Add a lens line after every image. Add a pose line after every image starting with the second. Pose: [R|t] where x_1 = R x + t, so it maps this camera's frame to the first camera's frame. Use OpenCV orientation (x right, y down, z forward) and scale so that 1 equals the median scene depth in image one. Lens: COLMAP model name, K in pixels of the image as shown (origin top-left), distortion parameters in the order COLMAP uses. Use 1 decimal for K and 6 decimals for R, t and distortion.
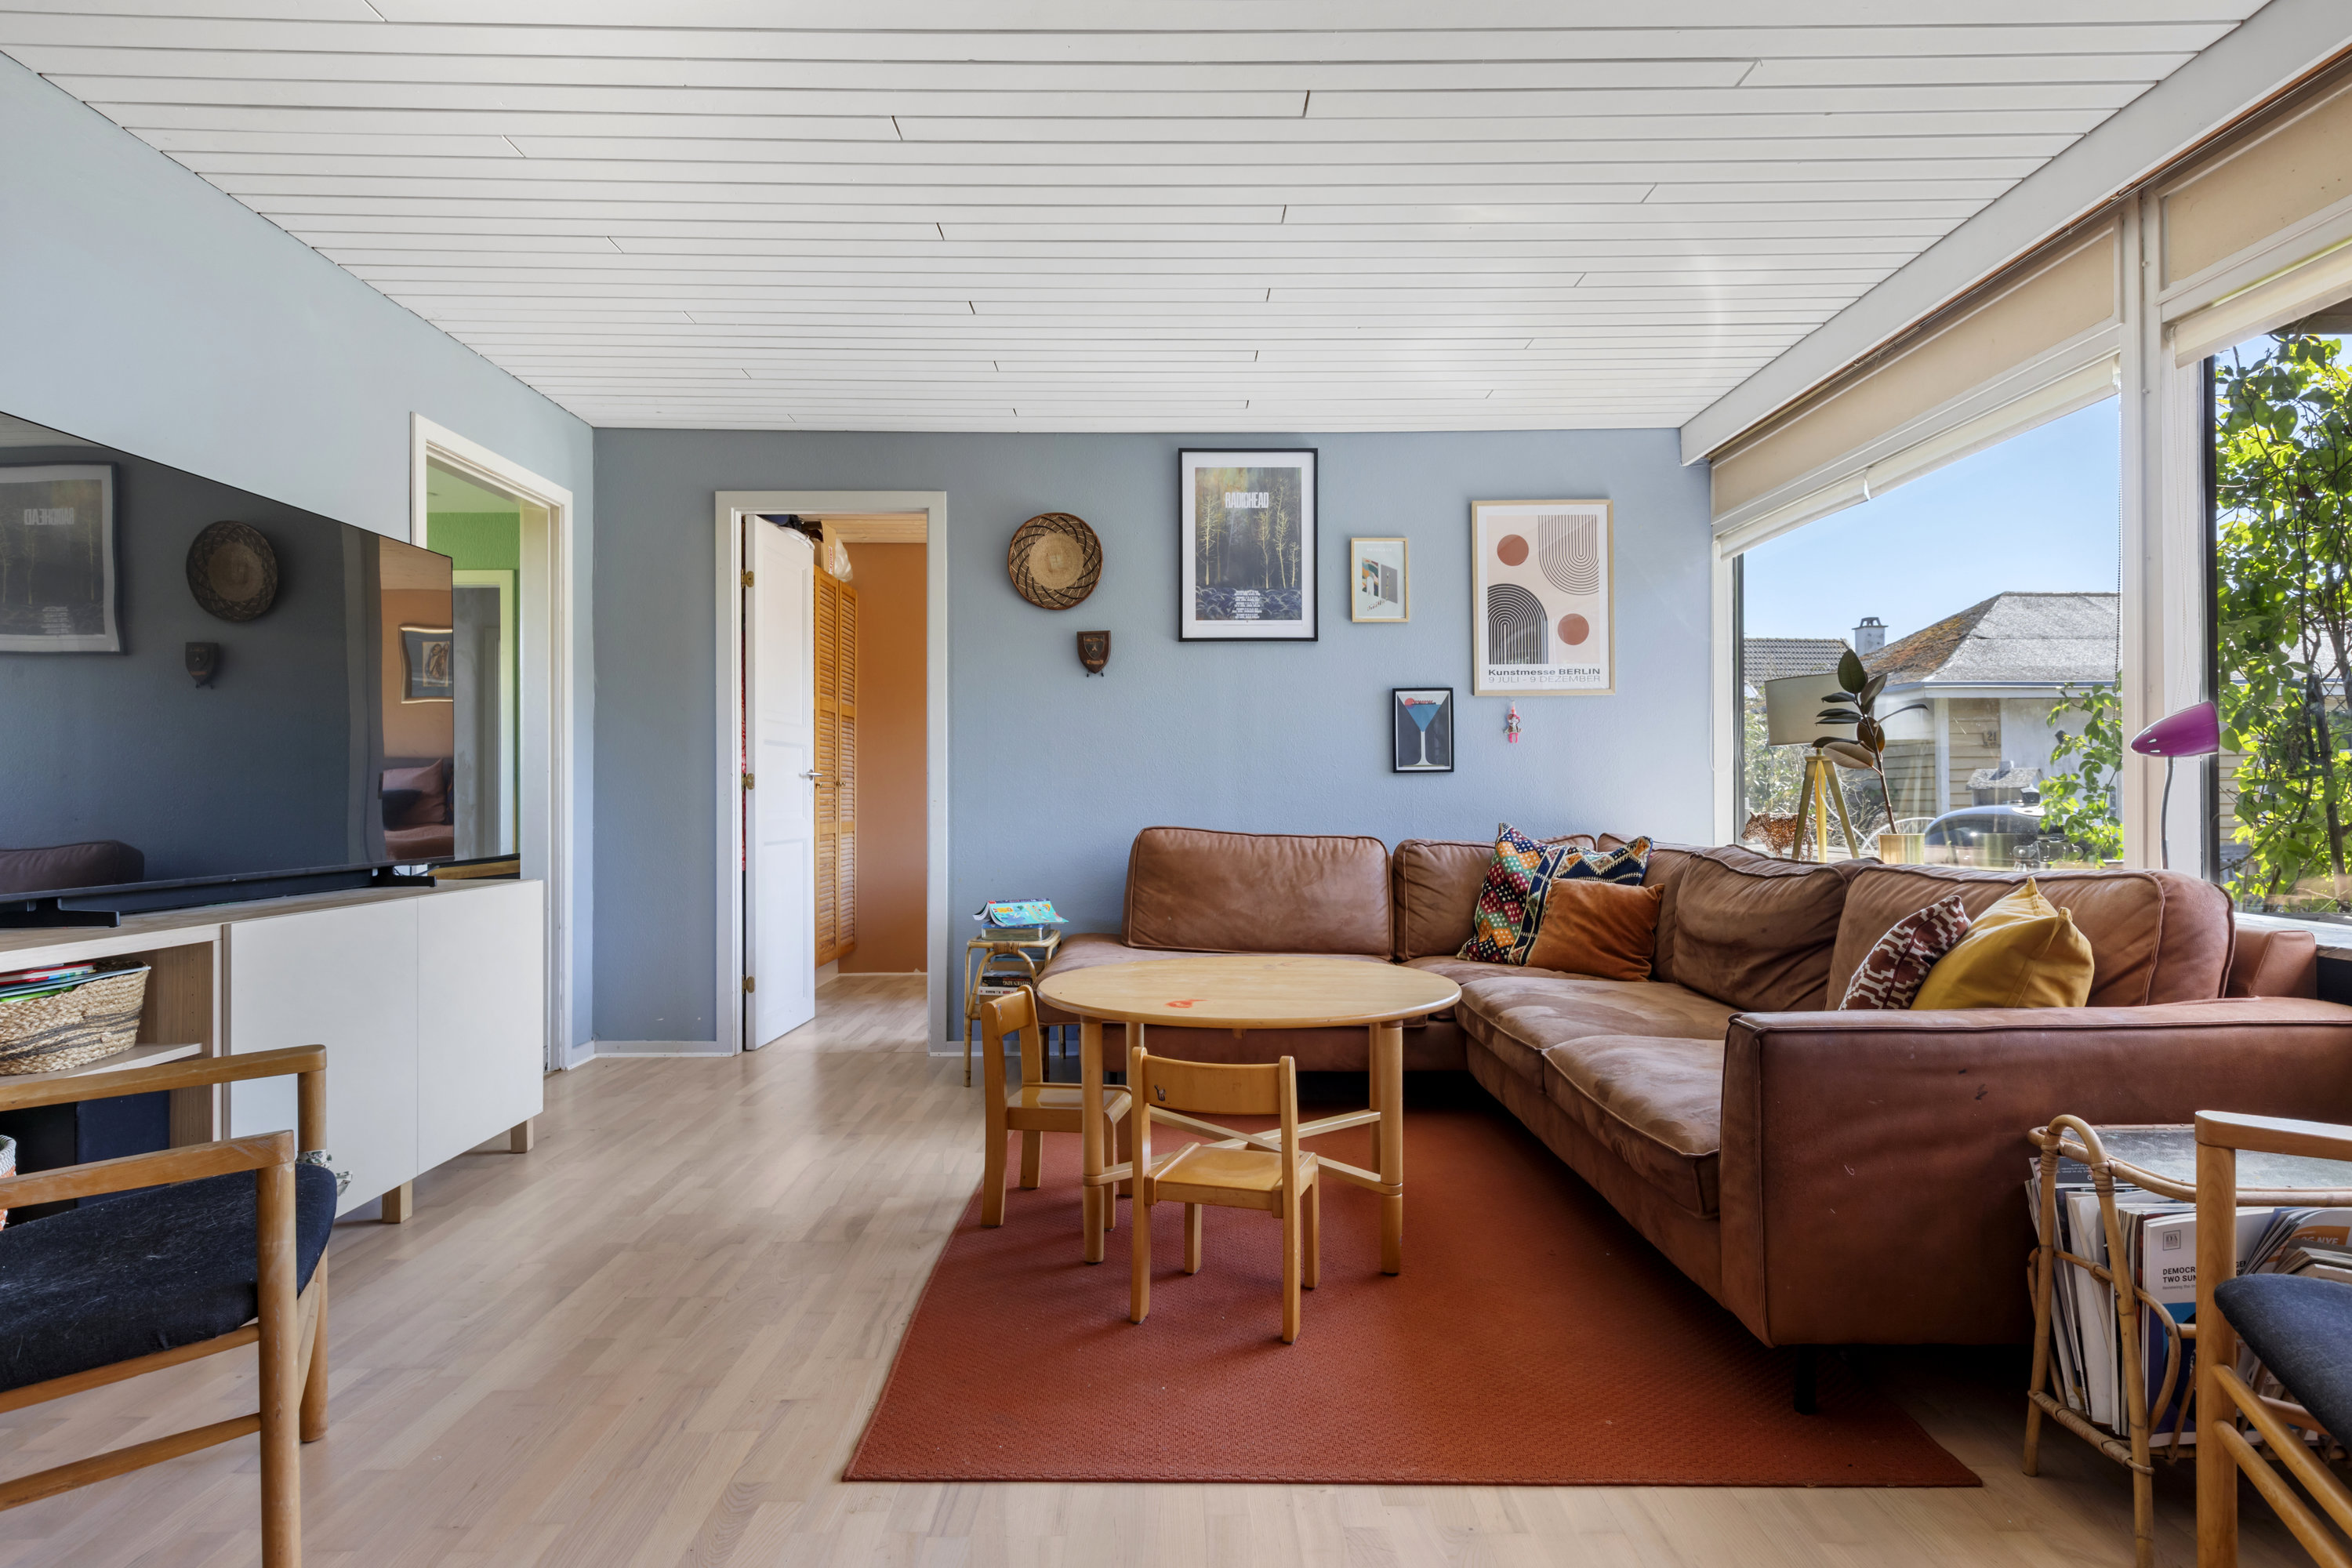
lens RADIAL K [[1274.0, 0, 1167.3], [0, 1274.0, 790.4], [0, 0, 1]] dist [0.000540, -0.001296]
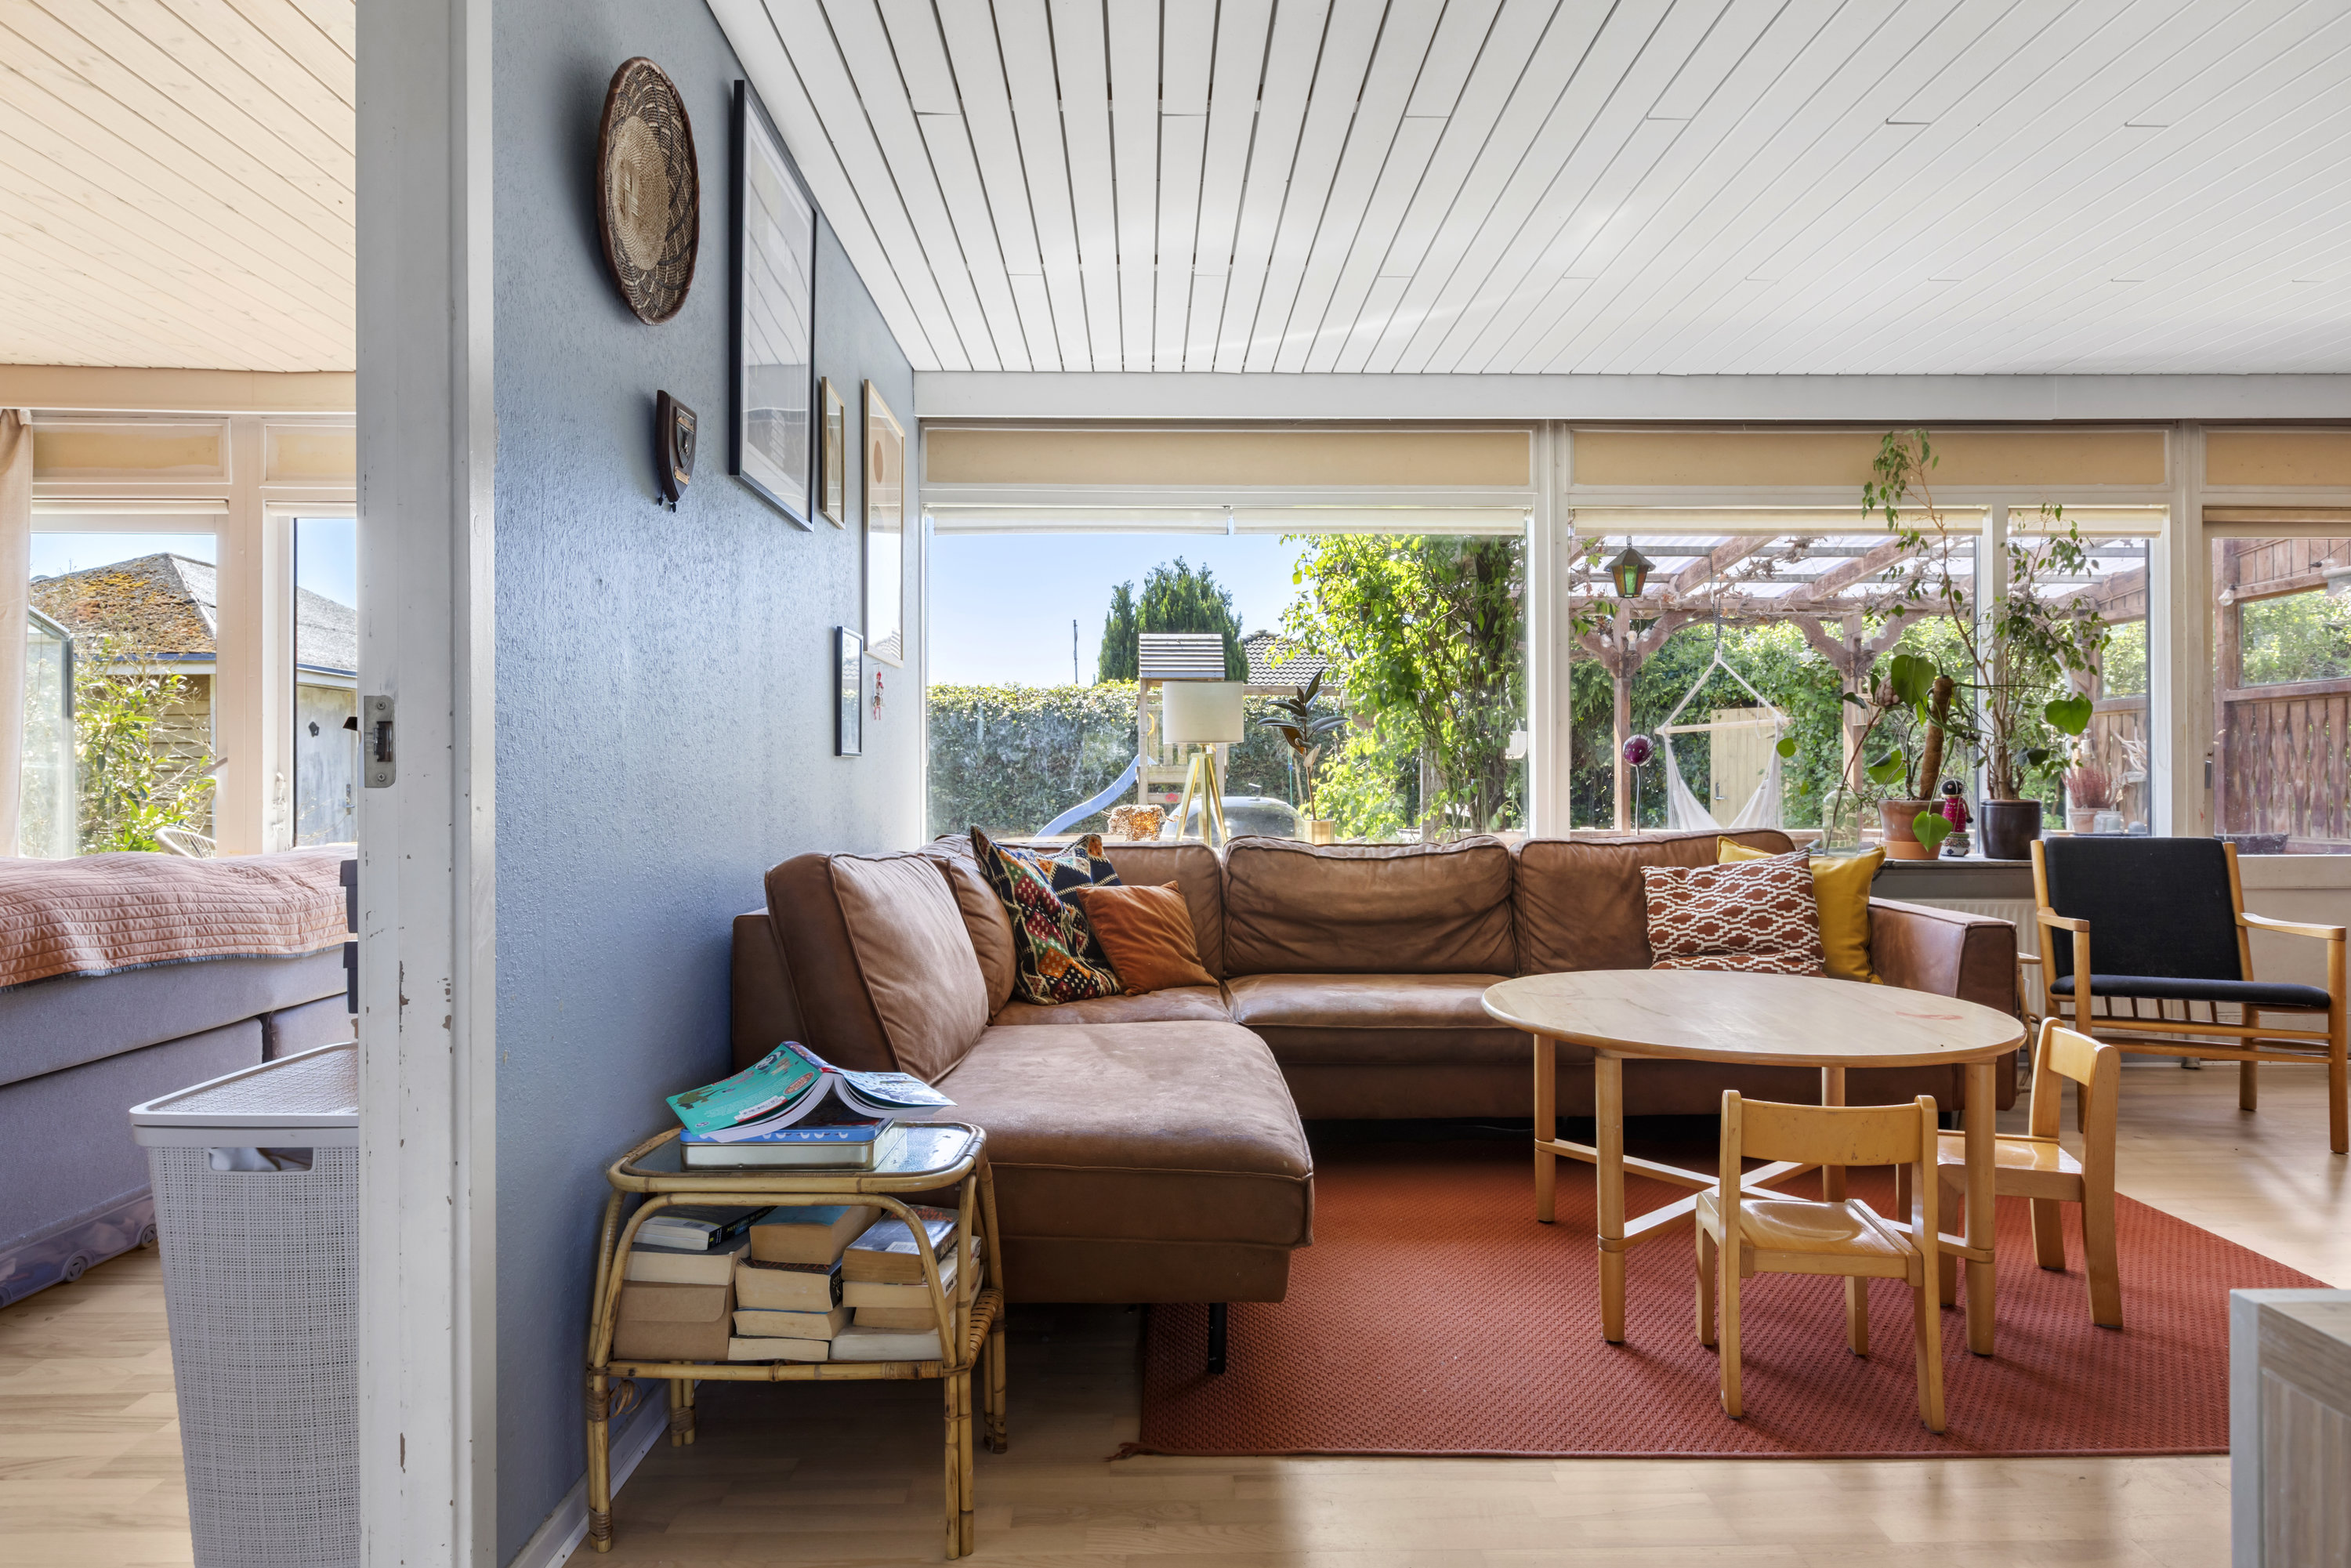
lens RADIAL K [[1273.4, 0, 1166.8], [0, 1273.4, 790.4], [0, 0, 1]] dist [0.000540, -0.001296]
pose [[-0.006195, 0.001386, 0.999980, -0.879837], [-0.006214, 0.999980, -0.001424, 0.009451], [-0.999962, -0.006223, -0.006186, 1.523947]]
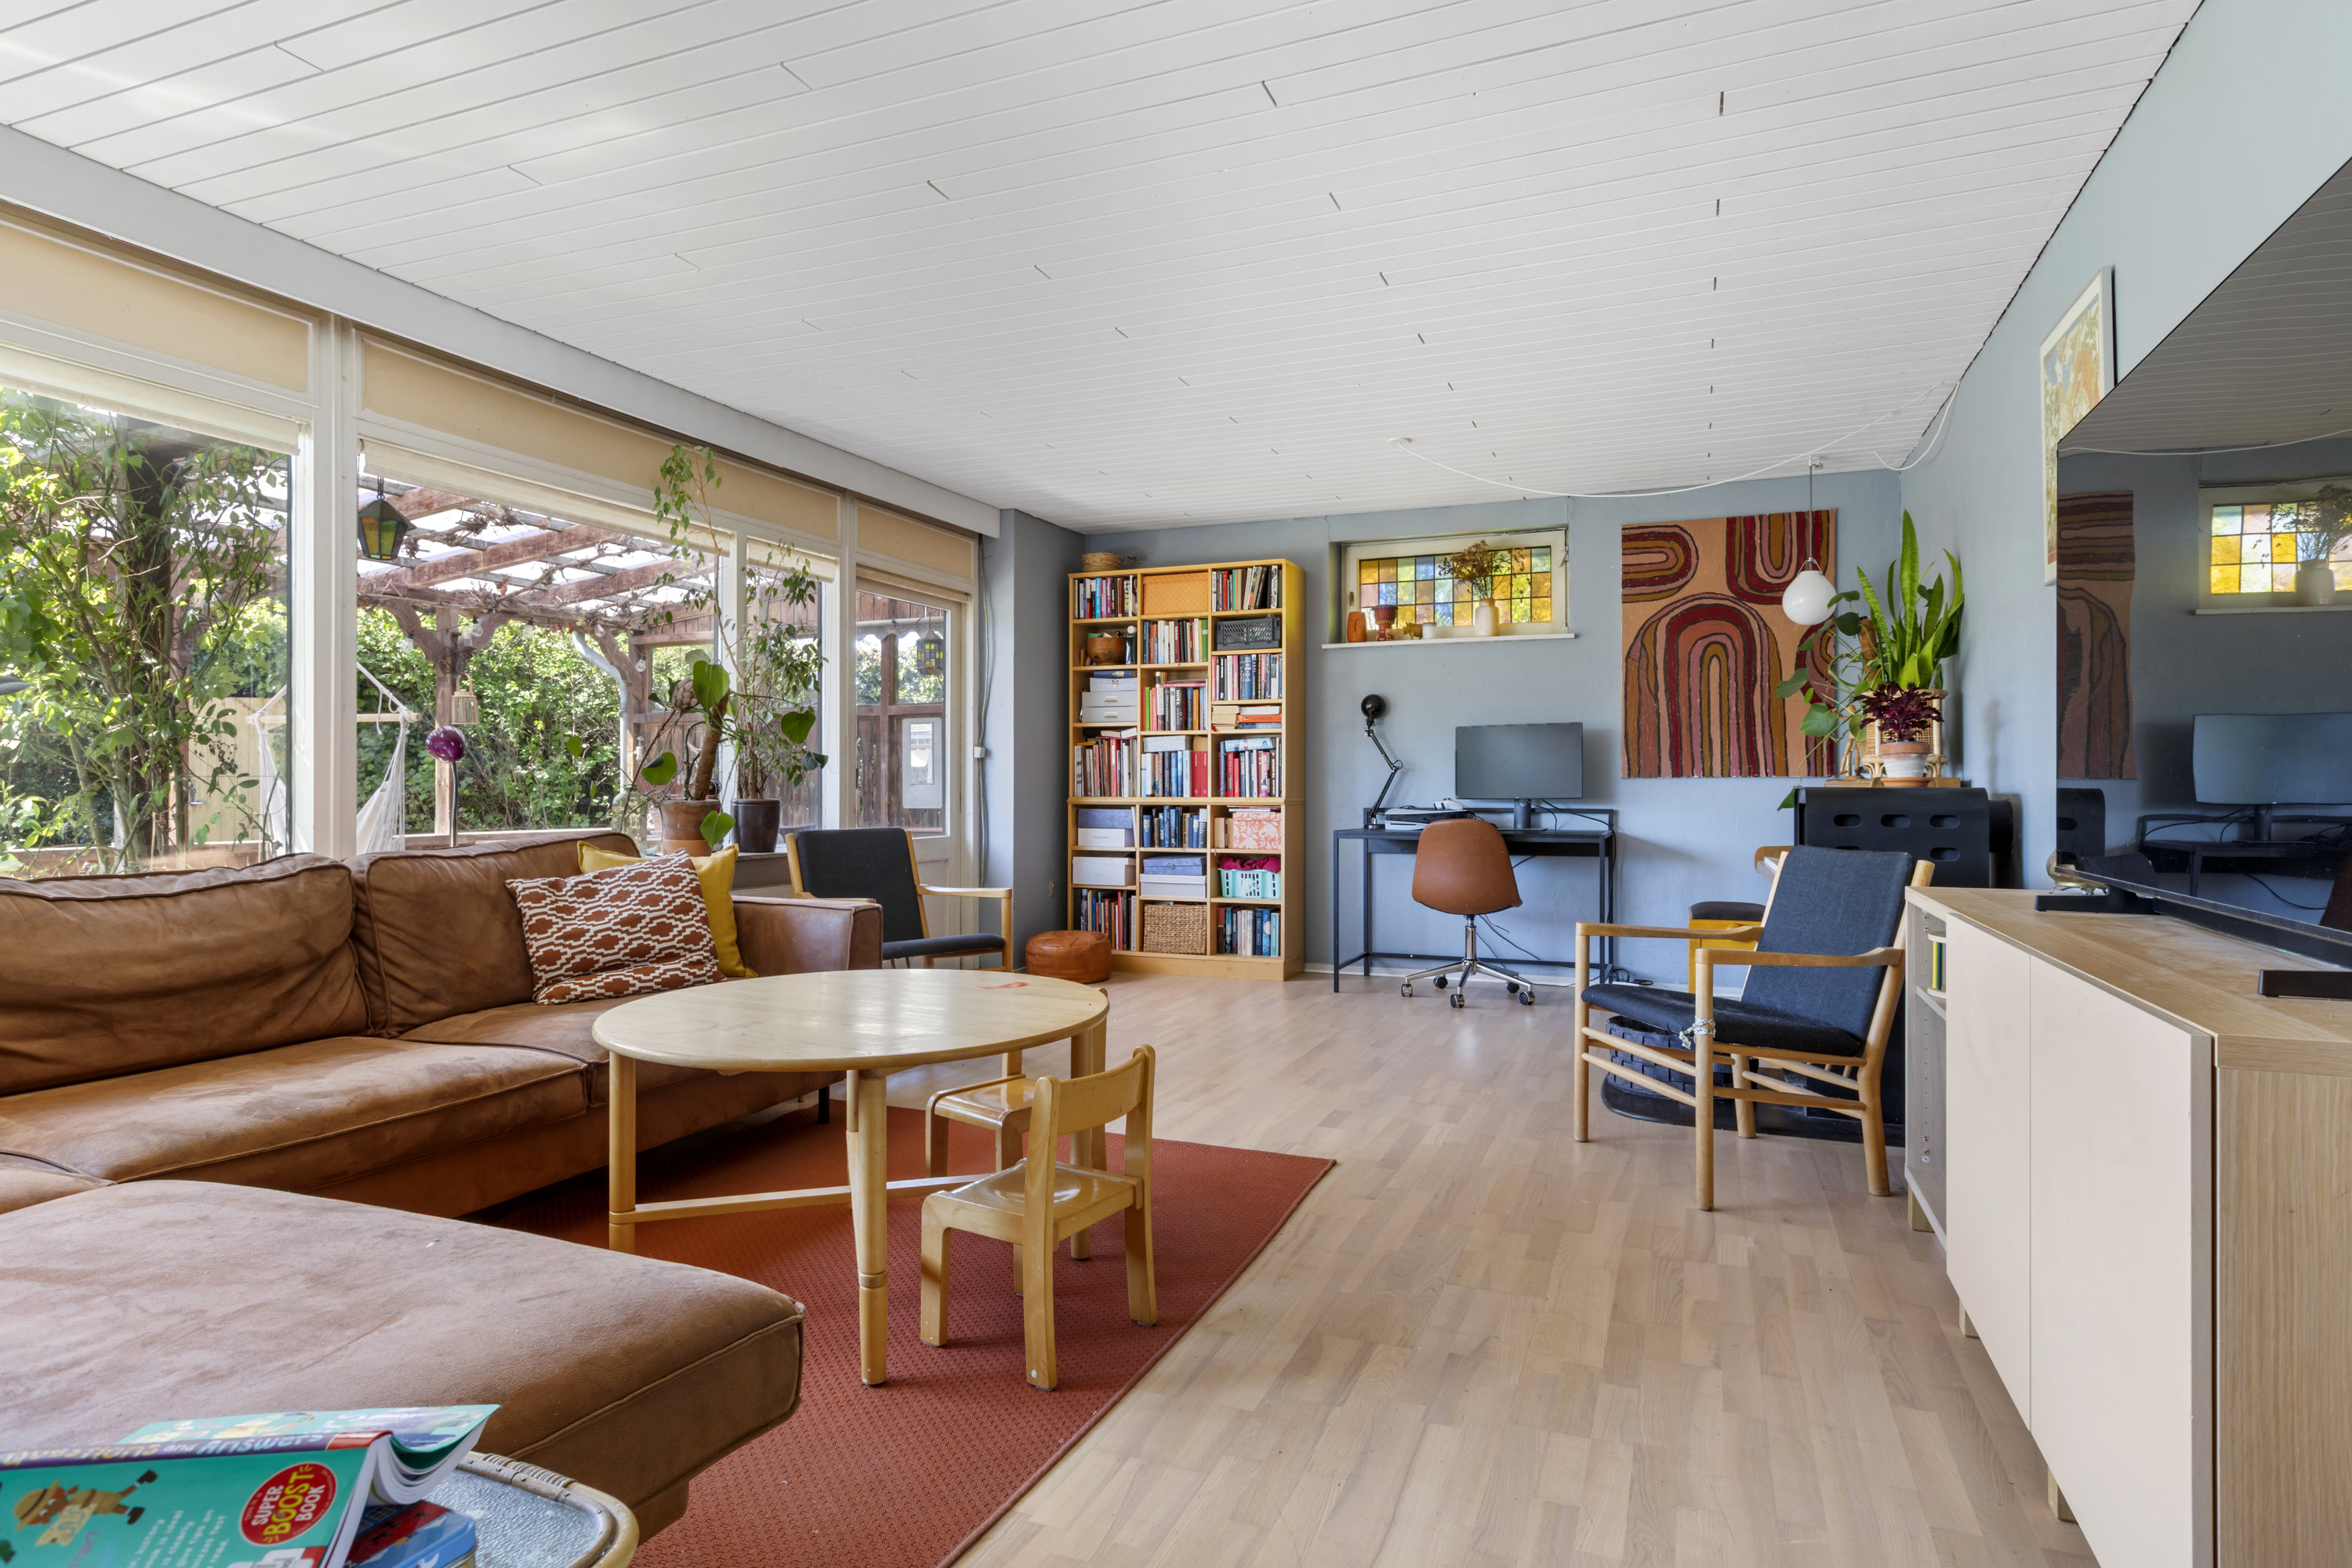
lens RADIAL K [[1274.0, 0, 1167.3], [0, 1274.0, 790.4], [0, 0, 1]] dist [0.000540, -0.001296]
pose [[-0.921062, 0.005952, 0.389369, -0.504182], [0.003944, 0.999974, -0.005958, 0.013032], [-0.389395, -0.003952, -0.921062, 1.878431]]
